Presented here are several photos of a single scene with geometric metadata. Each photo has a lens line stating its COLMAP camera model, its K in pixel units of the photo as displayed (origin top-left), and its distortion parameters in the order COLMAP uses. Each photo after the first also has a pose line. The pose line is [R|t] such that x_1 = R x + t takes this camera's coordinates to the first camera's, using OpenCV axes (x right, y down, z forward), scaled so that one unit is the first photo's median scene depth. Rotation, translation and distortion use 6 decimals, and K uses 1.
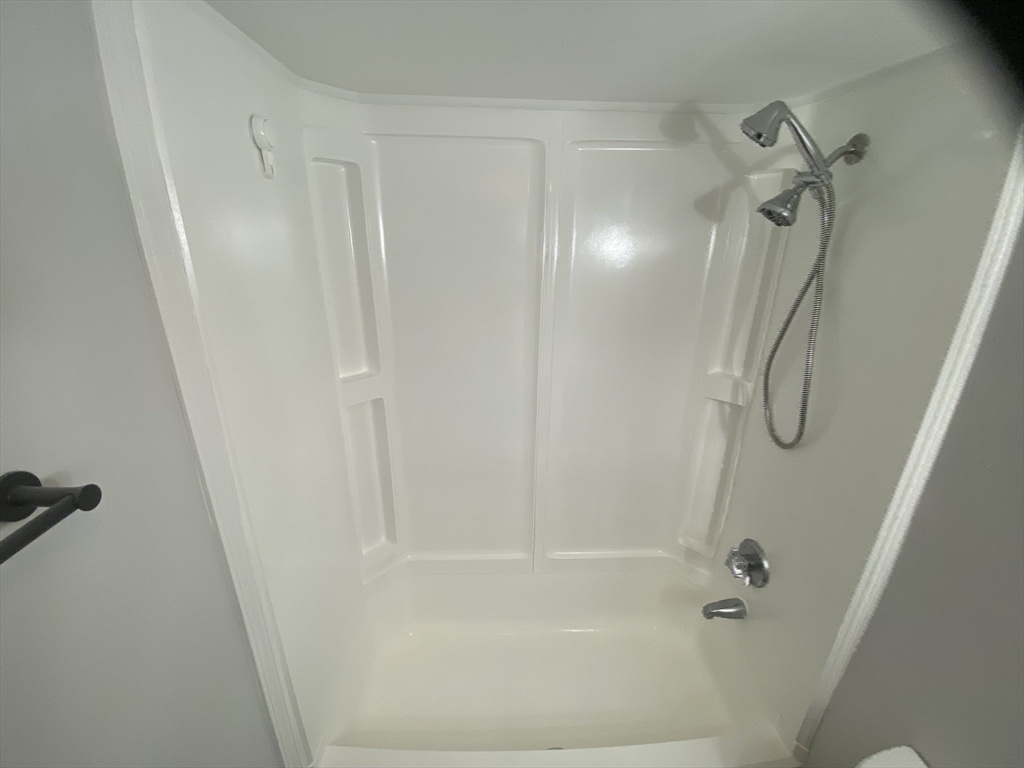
lens RADIAL K [[415.4, 0, 509.4], [0, 415.4, 385.7], [0, 0, 1]] dist [0.013006, -0.016750]
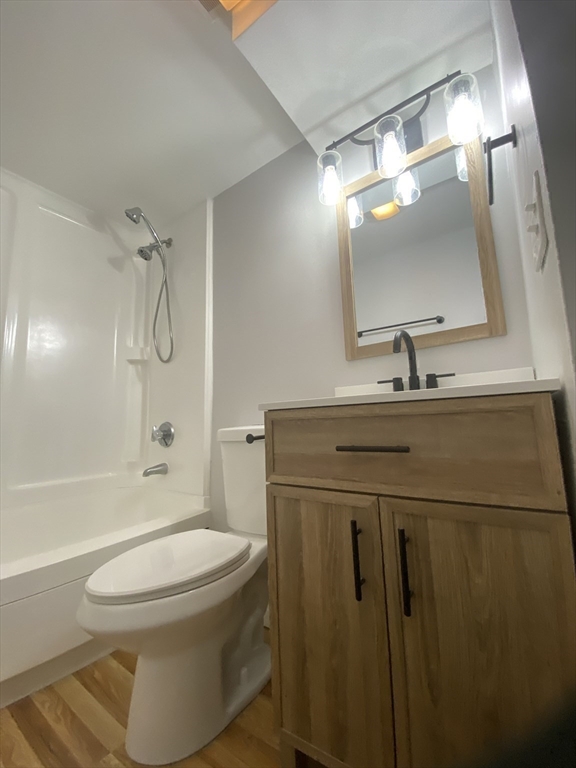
lens RADIAL K [[311.5, 0, 291.2], [0, 311.5, 381.8], [0, 0, 1]] dist [0.013006, -0.016750]
pose [[0.601663, 0.076059, 0.795121, -0.194428], [0.301949, 0.899930, -0.314568, 0.877960], [-0.739479, 0.429350, 0.518488, -0.213894]]
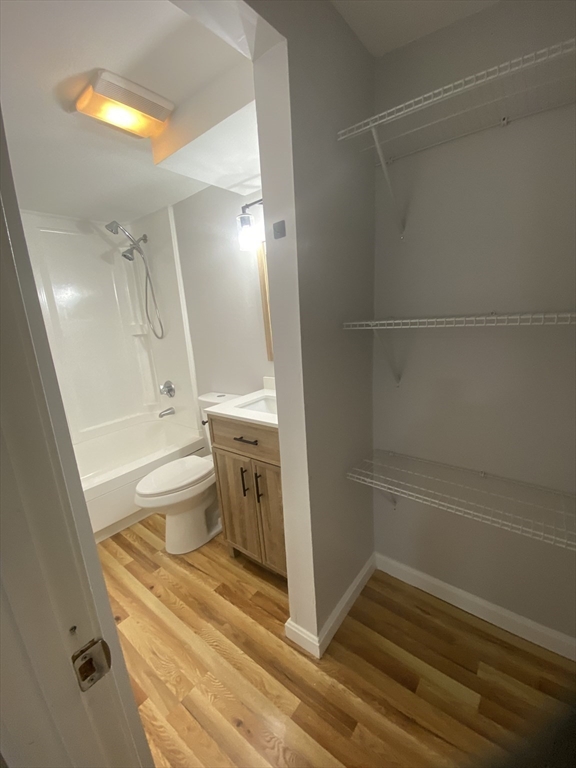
lens RADIAL K [[311.5, 0, 290.9], [0, 311.5, 385.1], [0, 0, 1]] dist [0.013006, -0.016750]
pose [[0.642236, -0.214012, 0.736024, -0.394124], [0.326981, 0.944972, -0.010548, 0.728715], [-0.693265, 0.247440, 0.676873, -0.938985]]
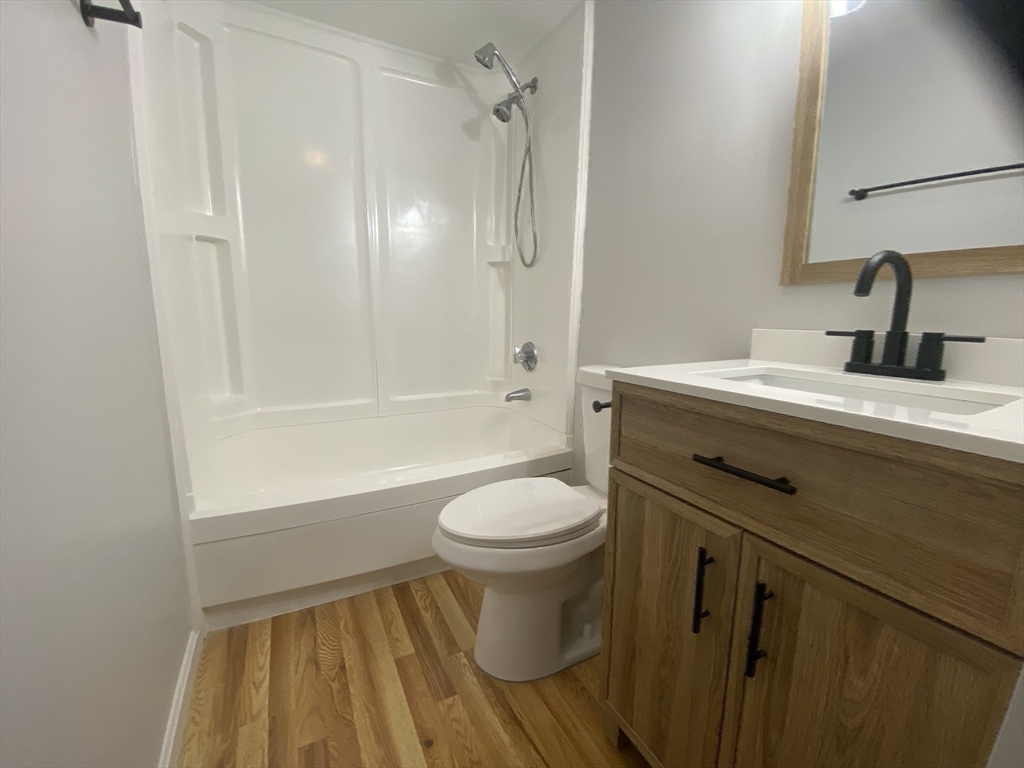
lens RADIAL K [[415.4, 0, 512.9], [0, 415.4, 388.7], [0, 0, 1]] dist [0.013006, -0.016750]
pose [[0.900106, -0.073099, 0.429494, -0.137813], [0.139928, 0.982099, -0.126101, 0.785939], [-0.412588, 0.173602, 0.894222, -0.336551]]
